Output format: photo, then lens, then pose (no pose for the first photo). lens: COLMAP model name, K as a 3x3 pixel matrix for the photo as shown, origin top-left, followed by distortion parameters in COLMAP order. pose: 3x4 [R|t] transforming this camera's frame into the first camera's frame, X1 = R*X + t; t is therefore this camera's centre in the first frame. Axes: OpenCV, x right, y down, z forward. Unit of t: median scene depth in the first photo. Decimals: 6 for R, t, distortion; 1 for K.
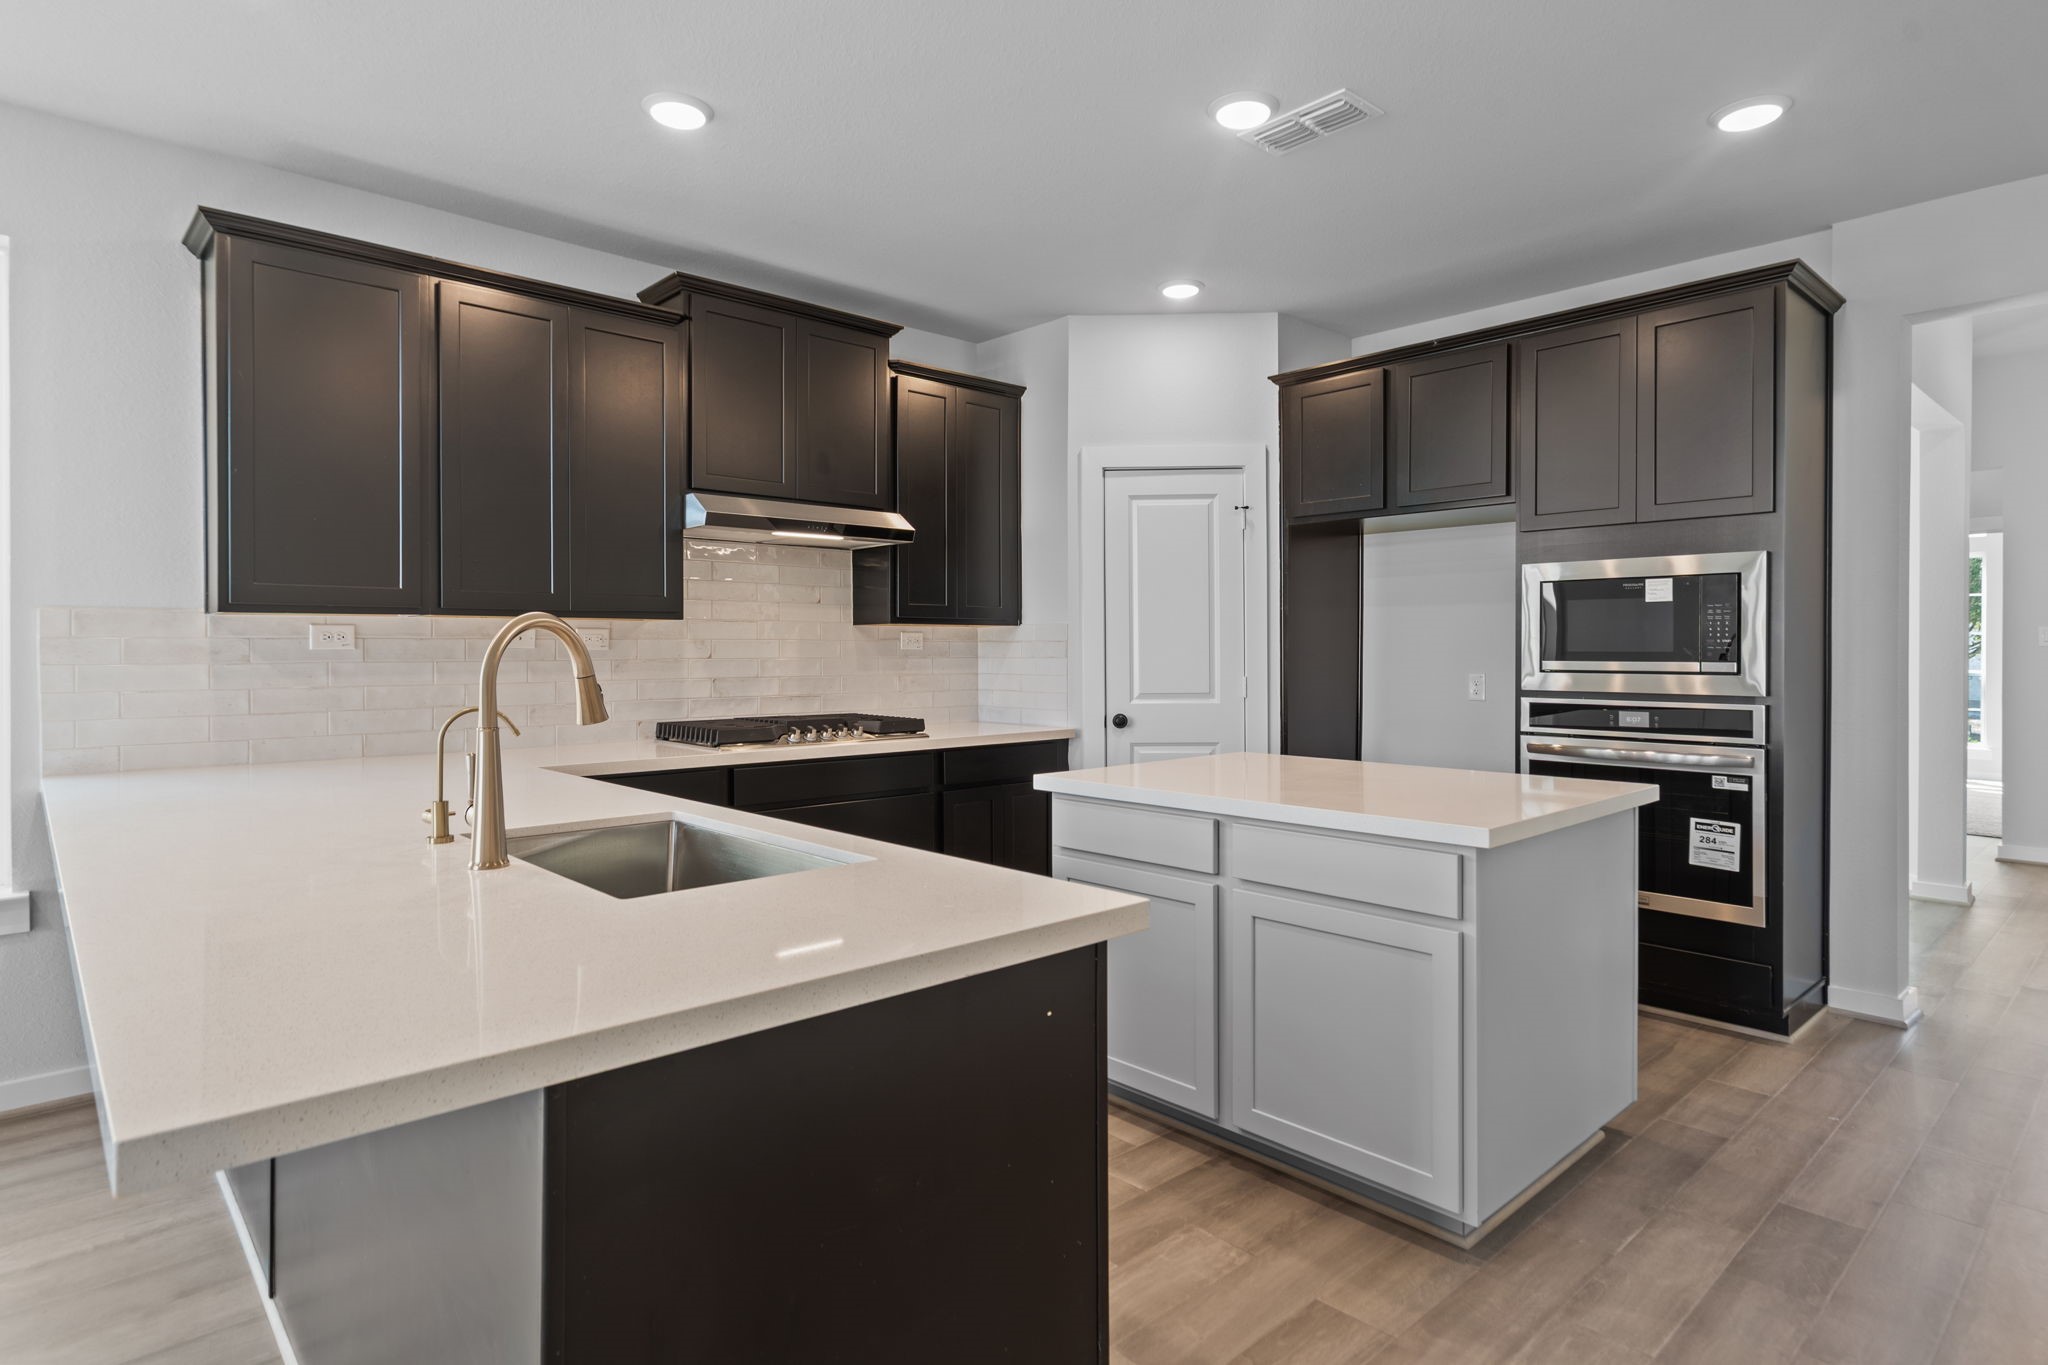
lens RADIAL K [[1097.5, 0, 1028.0], [0, 1097.5, 666.0], [0, 0, 1]] dist [-0.004809, -0.000338]
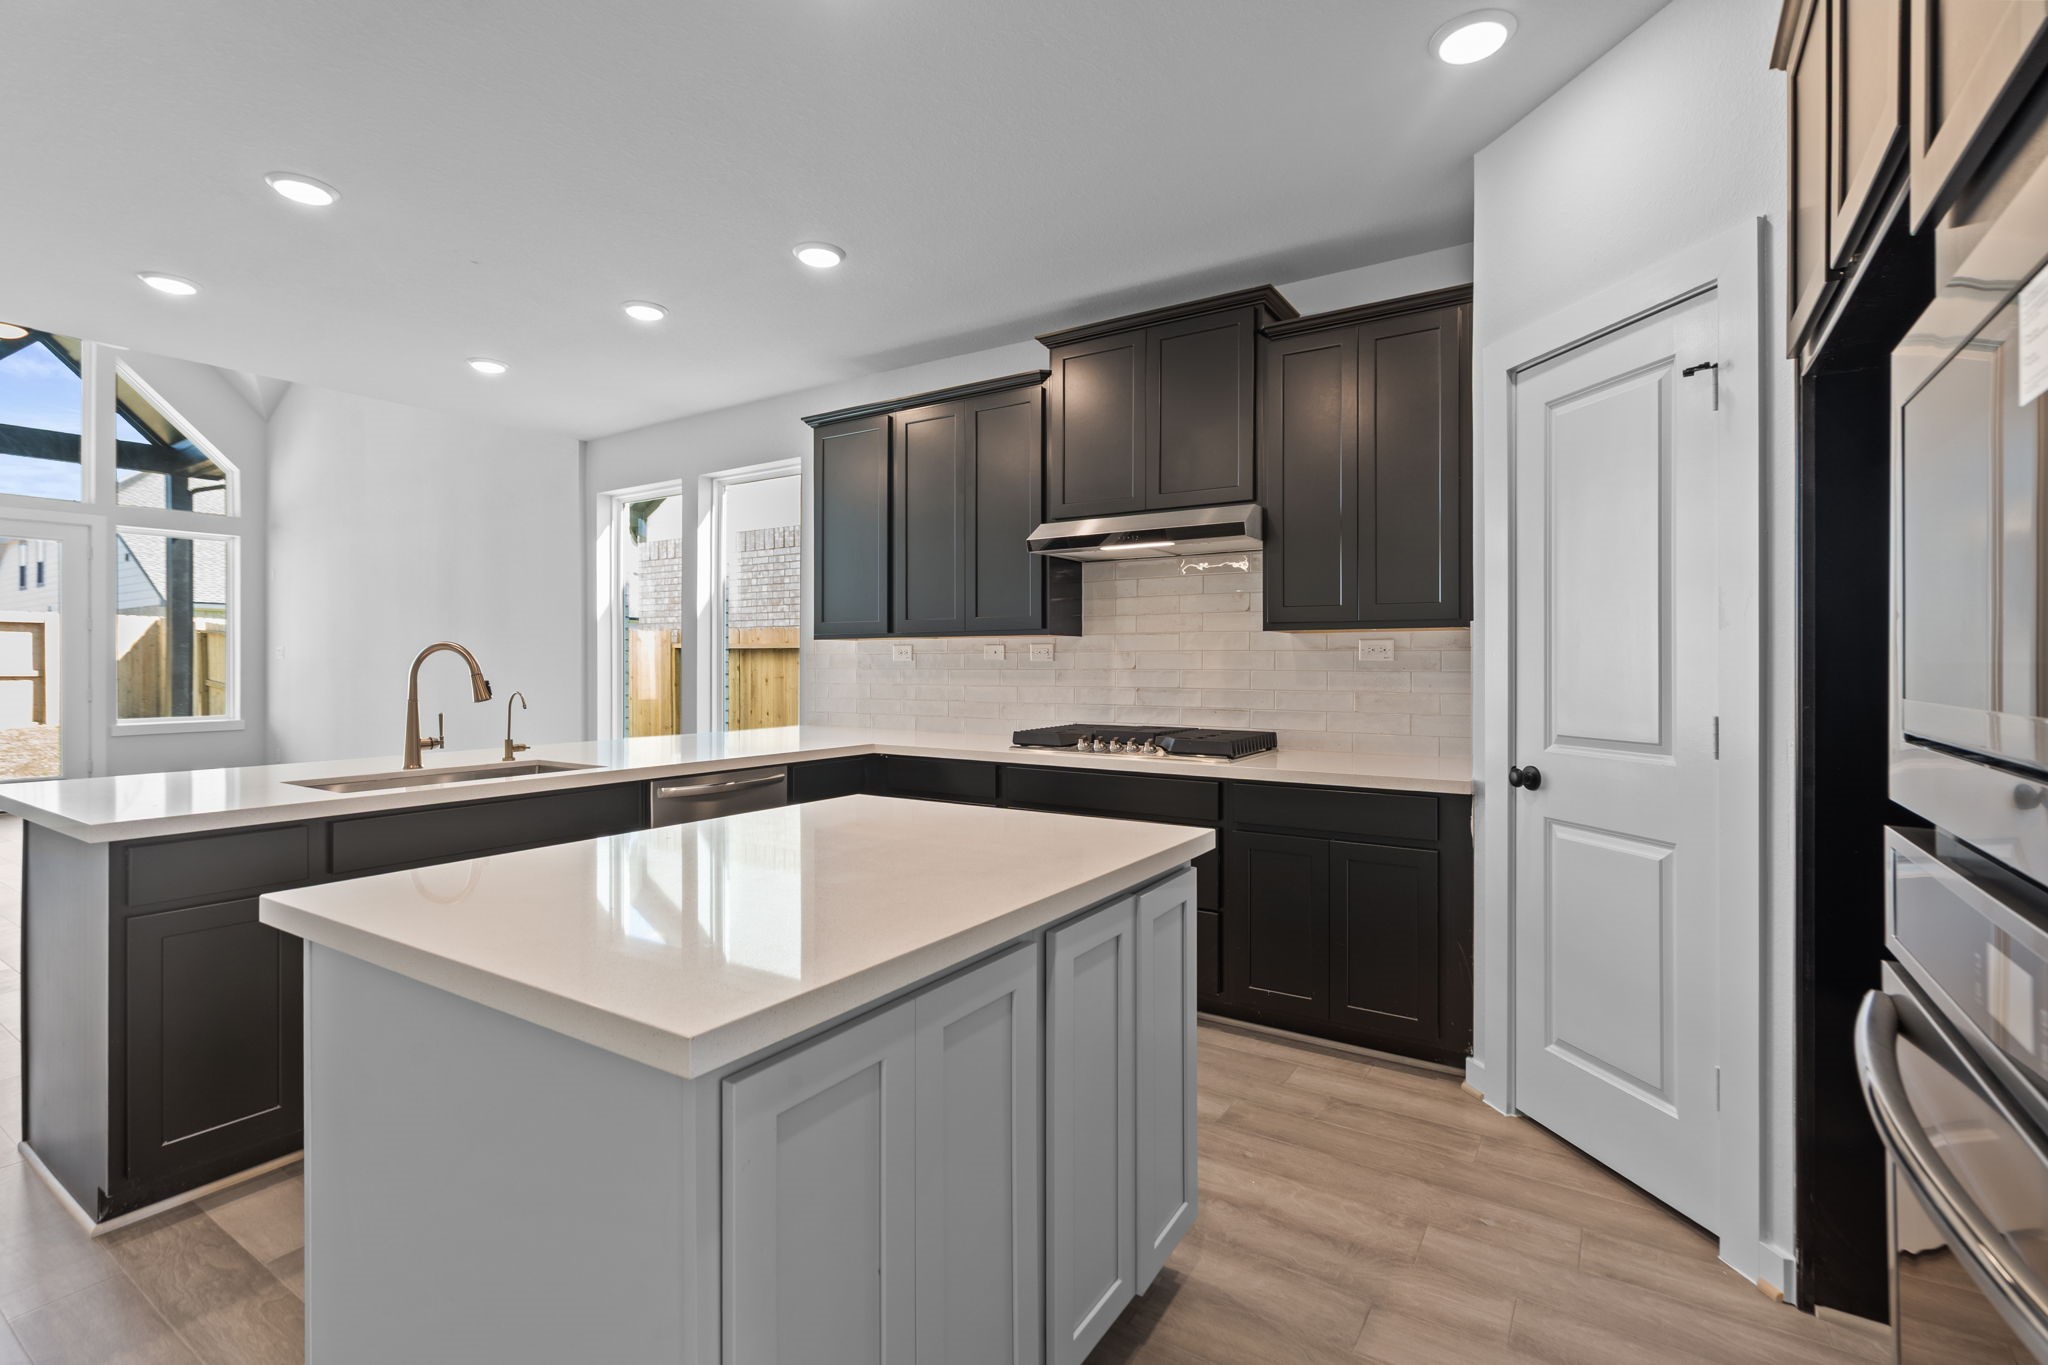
lens RADIAL K [[942.1, 0, 1013.5], [0, 942.1, 662.6], [0, 0, 1]] dist [0.000028, 0.001972]
pose [[0.230243, 0.001253, -0.973132, 0.568684], [-0.014991, 0.999885, -0.002259, -0.009118], [0.973018, 0.015108, 0.230235, 0.650702]]
